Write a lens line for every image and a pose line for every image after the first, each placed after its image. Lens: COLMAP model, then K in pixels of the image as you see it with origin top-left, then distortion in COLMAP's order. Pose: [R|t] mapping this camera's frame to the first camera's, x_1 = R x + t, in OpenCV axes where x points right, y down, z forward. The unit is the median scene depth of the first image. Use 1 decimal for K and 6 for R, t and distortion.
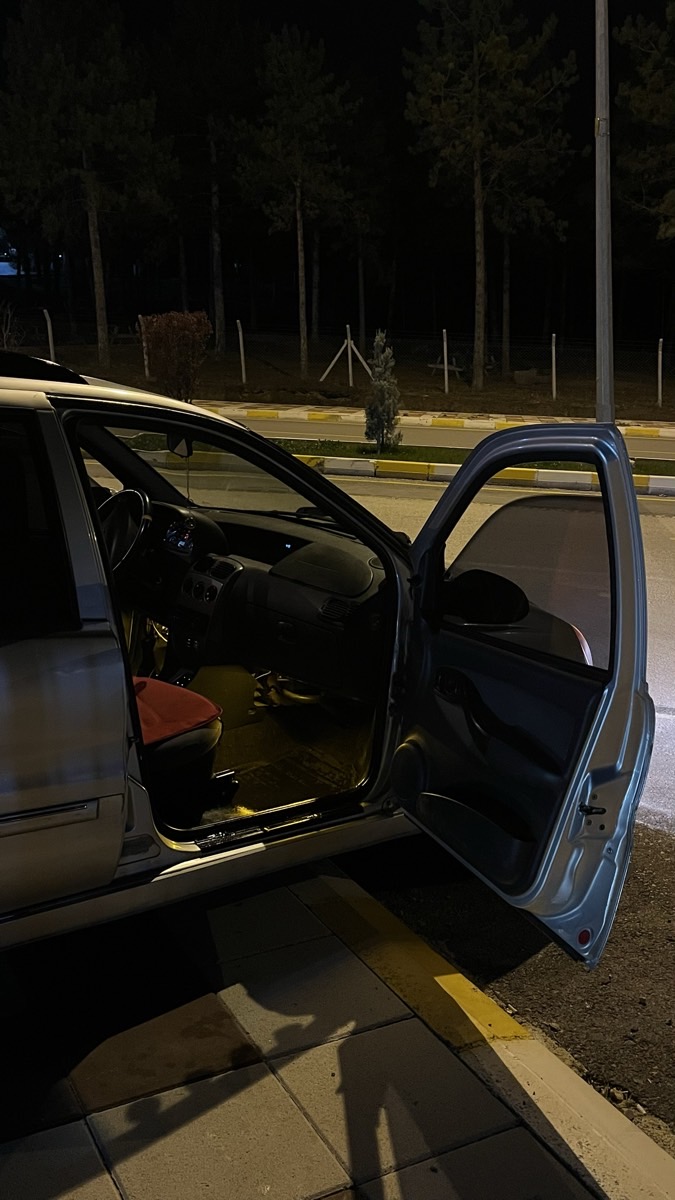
lens RADIAL K [[1089.8, 0, 337.5], [0, 1089.8, 600.0], [0, 0, 1]] dist [0.057460, -0.026333]
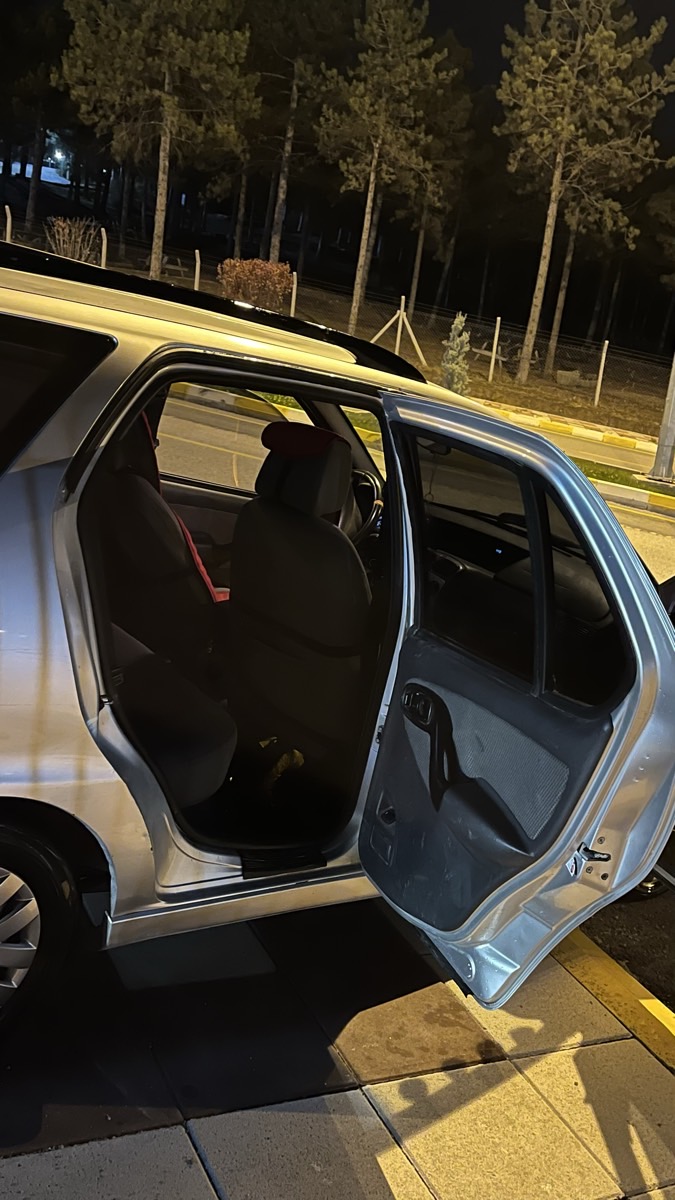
lens RADIAL K [[1095.8, 0, 337.5], [0, 1095.8, 600.0], [0, 0, 1]] dist [0.054238, -0.020865]
pose [[0.986155, 0.164620, 0.019962, -0.025065], [-0.165176, 0.985793, 0.030475, -0.001261], [-0.014661, -0.033350, 0.999336, -0.002609]]
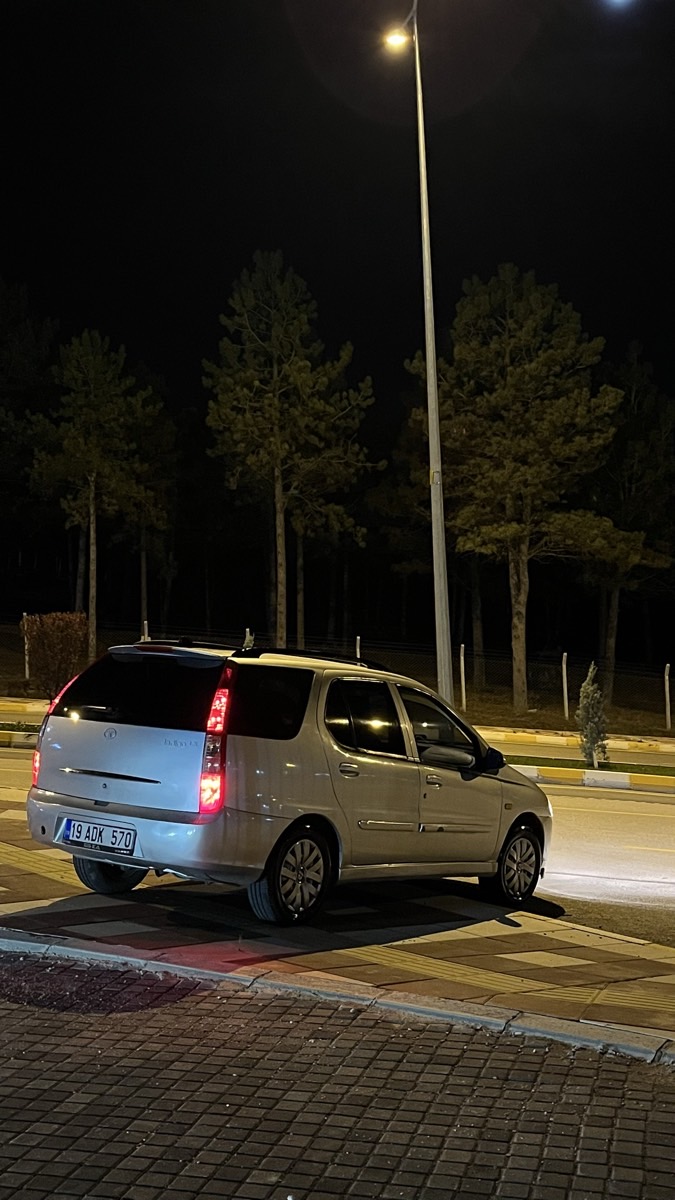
lens RADIAL K [[1395.6, 0, 337.5], [0, 1395.6, 600.0], [0, 0, 1]] dist [0.204146, -0.004527]
pose [[0.976247, 0.030763, 0.214465, -0.092096], [0.024943, 0.967329, -0.252296, 0.042140], [-0.215219, 0.251652, 0.943585, -0.190400]]
